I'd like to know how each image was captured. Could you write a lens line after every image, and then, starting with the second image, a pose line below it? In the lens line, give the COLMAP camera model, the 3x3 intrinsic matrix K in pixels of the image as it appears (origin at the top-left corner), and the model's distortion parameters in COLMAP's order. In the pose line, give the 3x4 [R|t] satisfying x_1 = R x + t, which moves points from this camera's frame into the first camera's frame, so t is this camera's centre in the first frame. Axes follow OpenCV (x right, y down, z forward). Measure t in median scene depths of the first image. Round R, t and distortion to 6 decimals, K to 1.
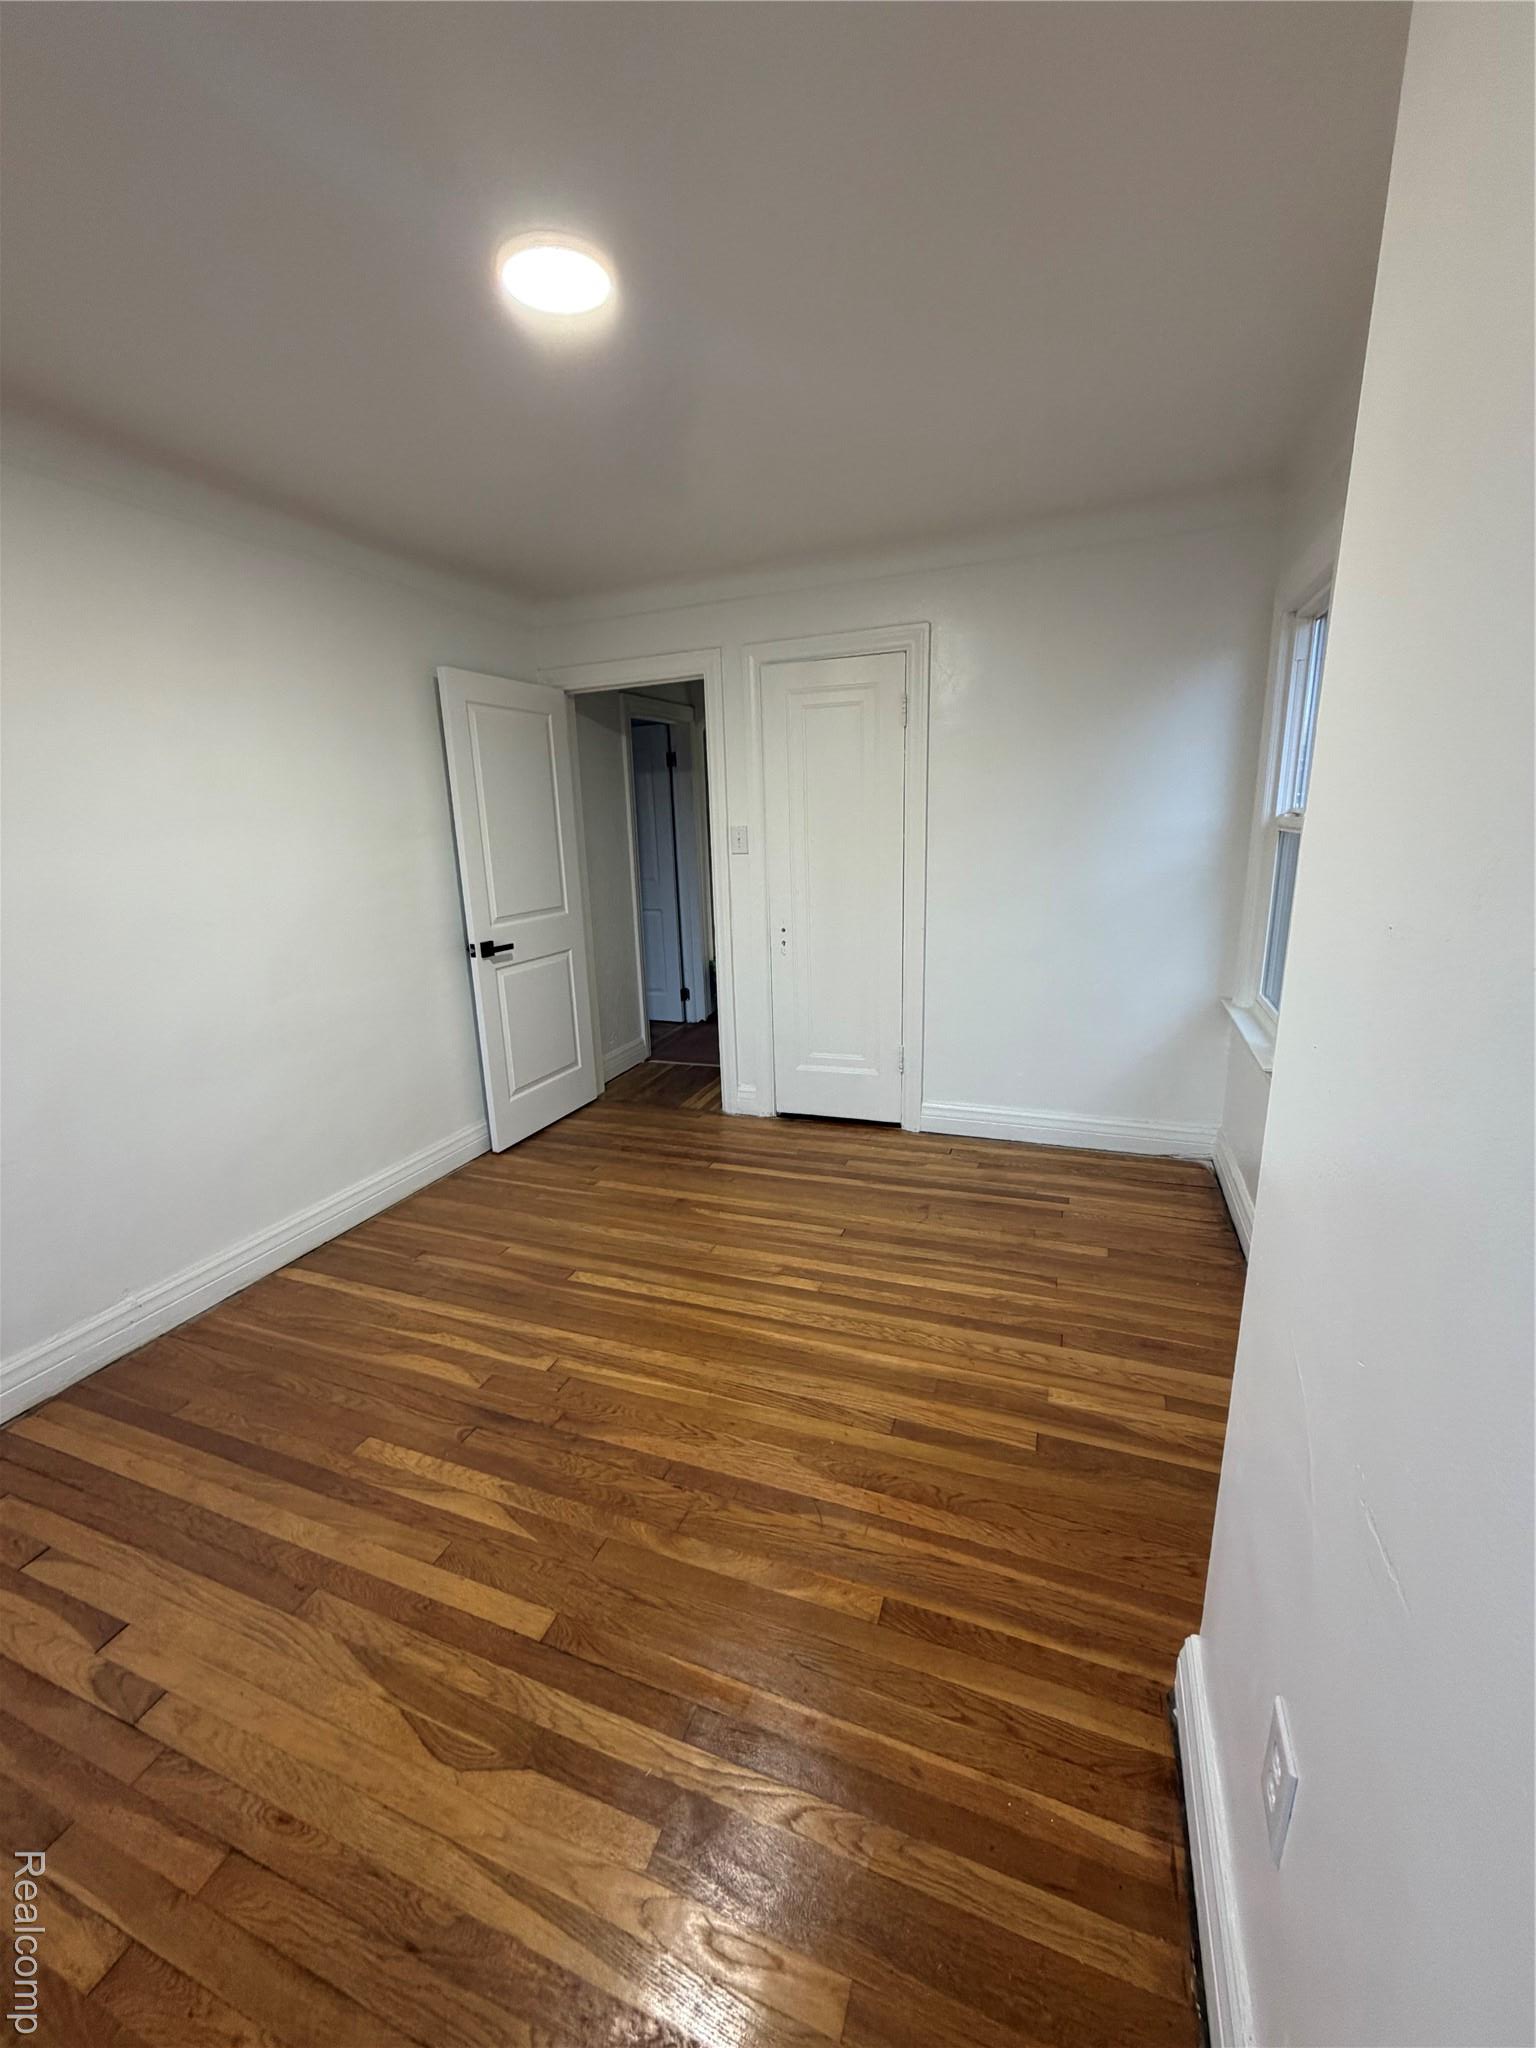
lens RADIAL K [[815.8, 0, 766.5], [0, 815.8, 1009.5], [0, 0, 1]] dist [-0.001589, 0.000658]
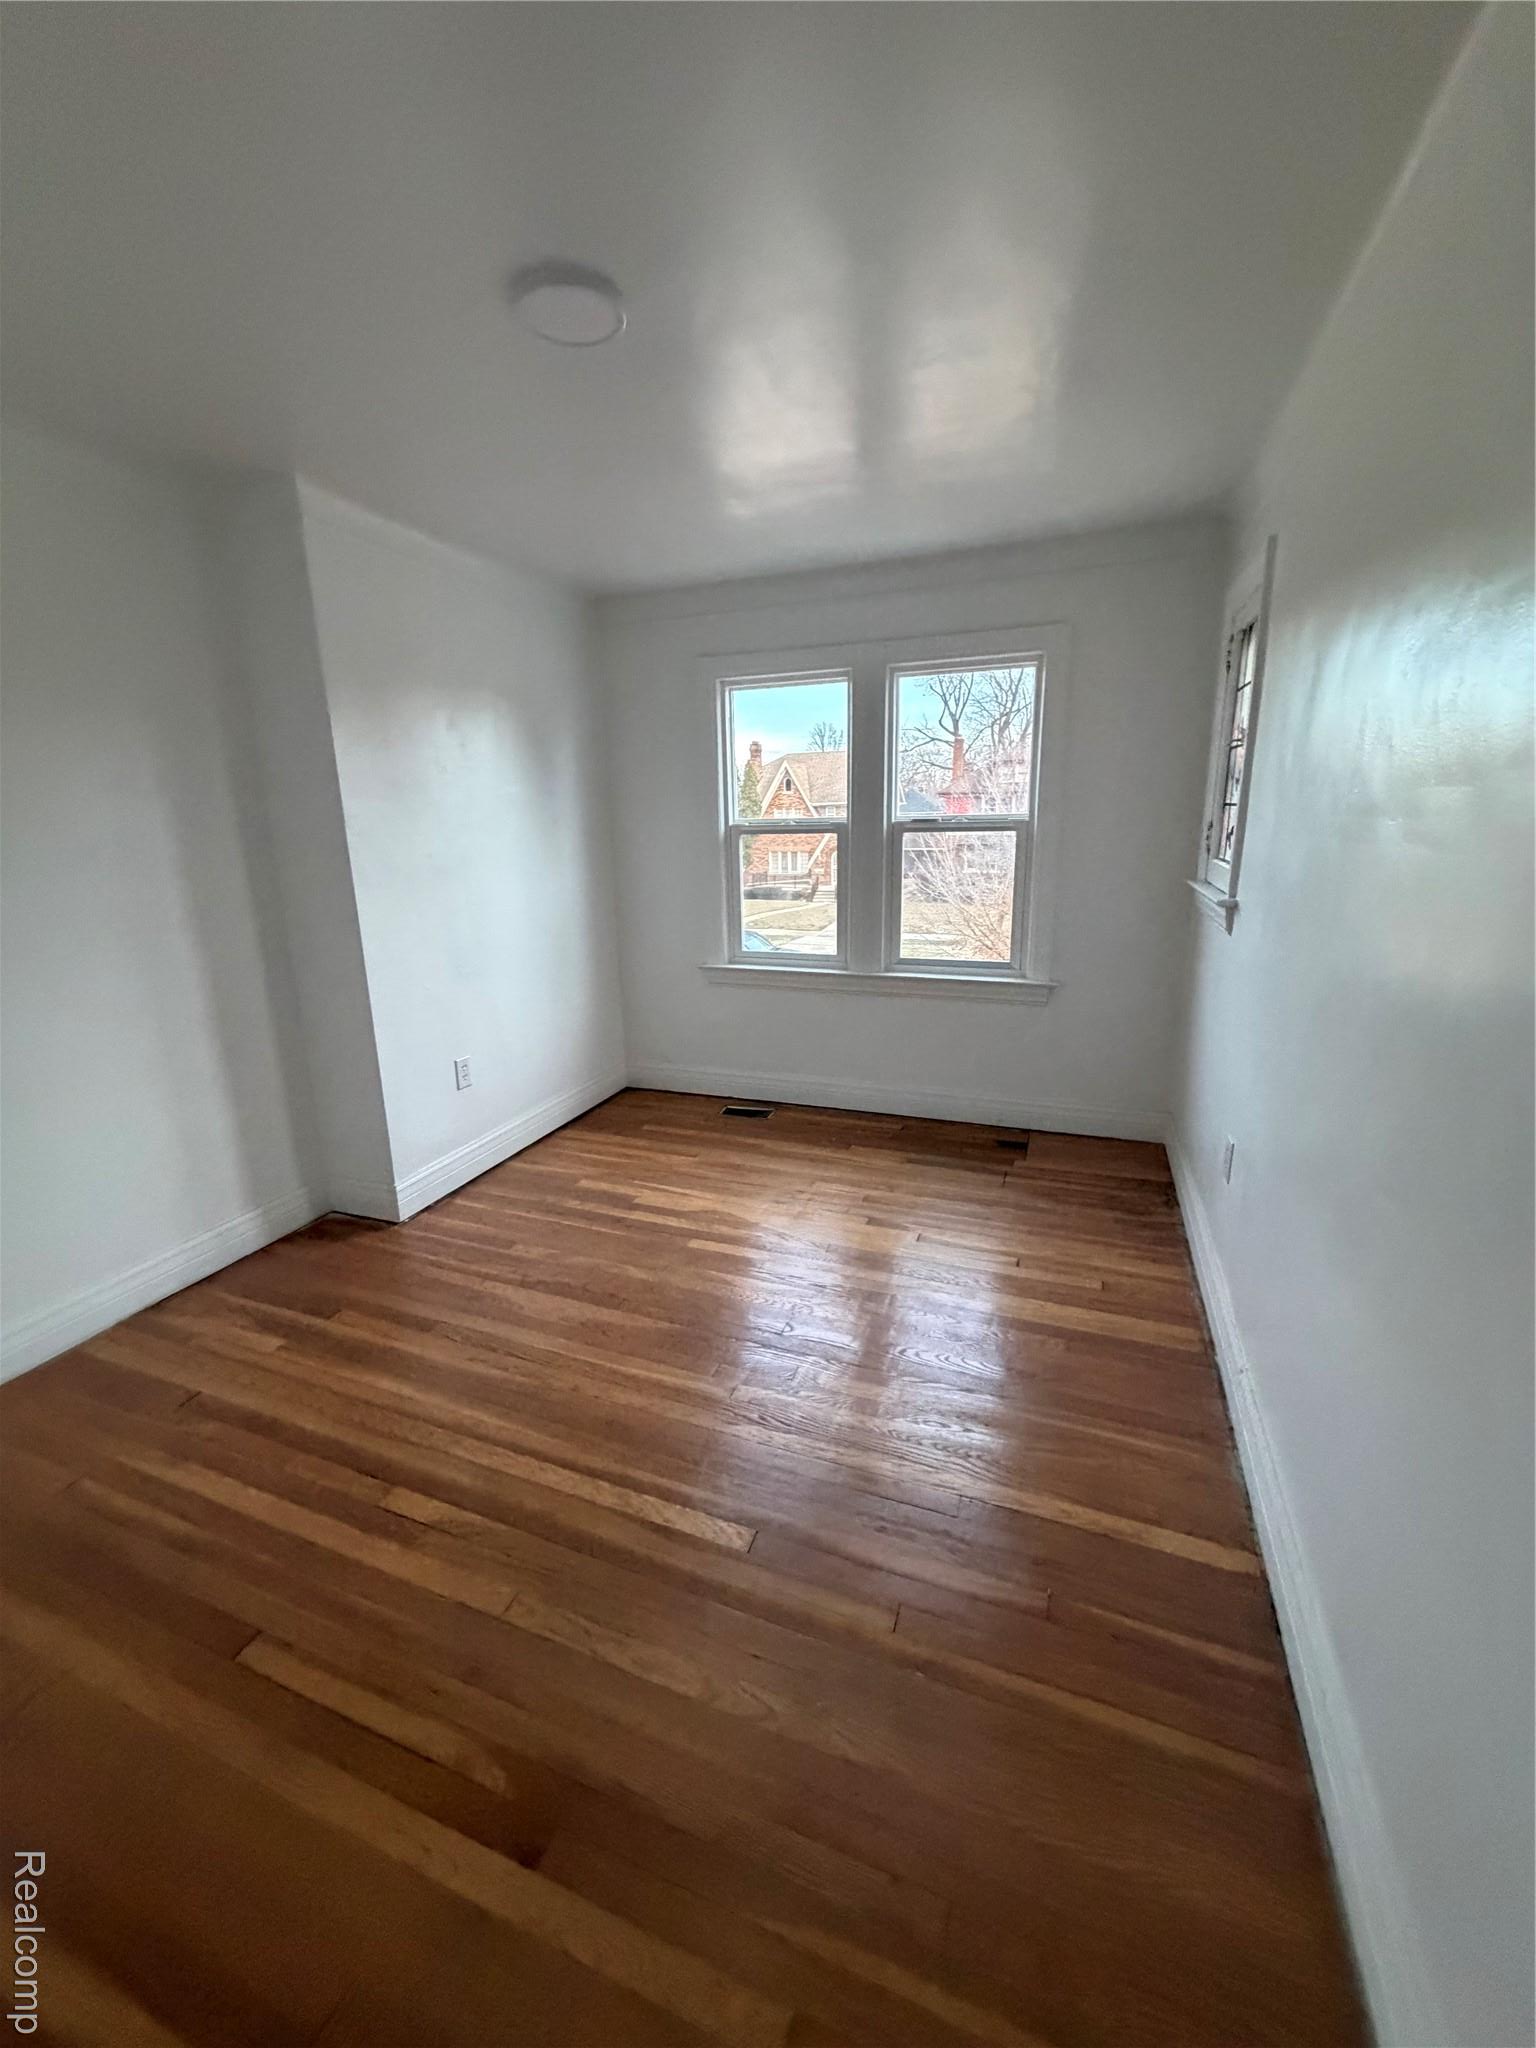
lens RADIAL K [[815.8, 0, 765.3], [0, 815.8, 1013.7], [0, 0, 1]] dist [-0.001589, 0.000658]
pose [[-0.998809, 0.046777, 0.013851, -0.311992], [0.047936, 0.888310, 0.456736, -0.360885], [0.009060, 0.456856, -0.889495, 1.536913]]
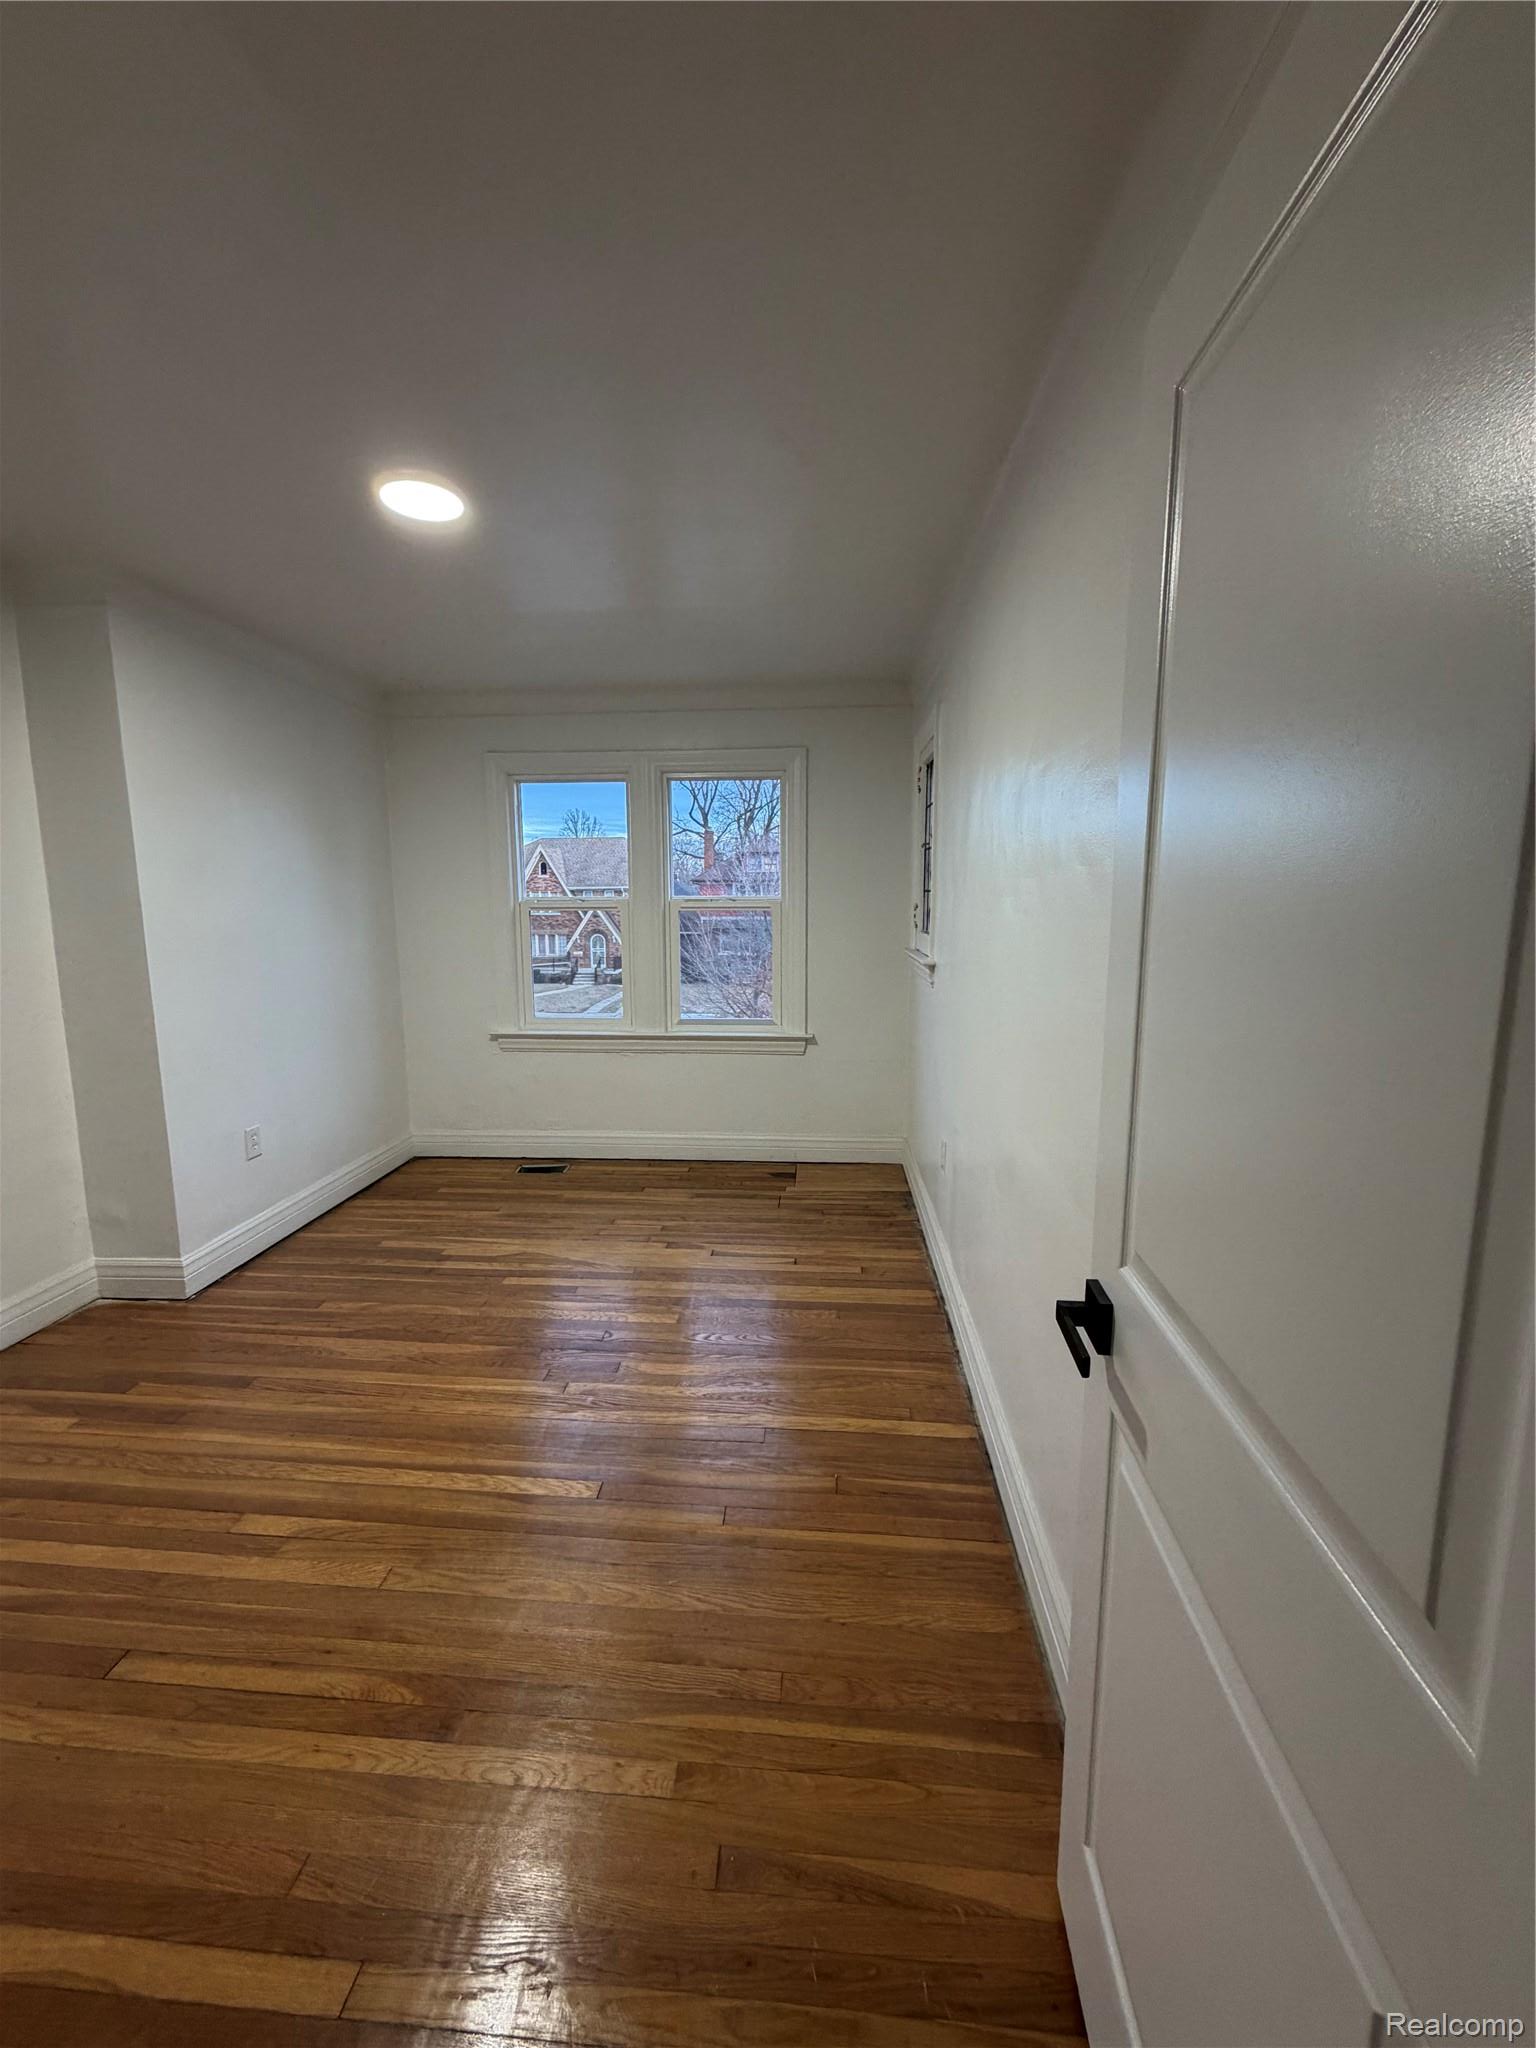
lens RADIAL K [[815.8, 0, 766.5], [0, 815.8, 1019.7], [0, 0, 1]] dist [-0.001589, 0.000658]
pose [[-0.957304, 0.073716, -0.279526, -0.235182], [-0.037566, 0.927020, 0.373126, -0.397617], [0.286632, 0.367696, -0.884671, 1.728086]]
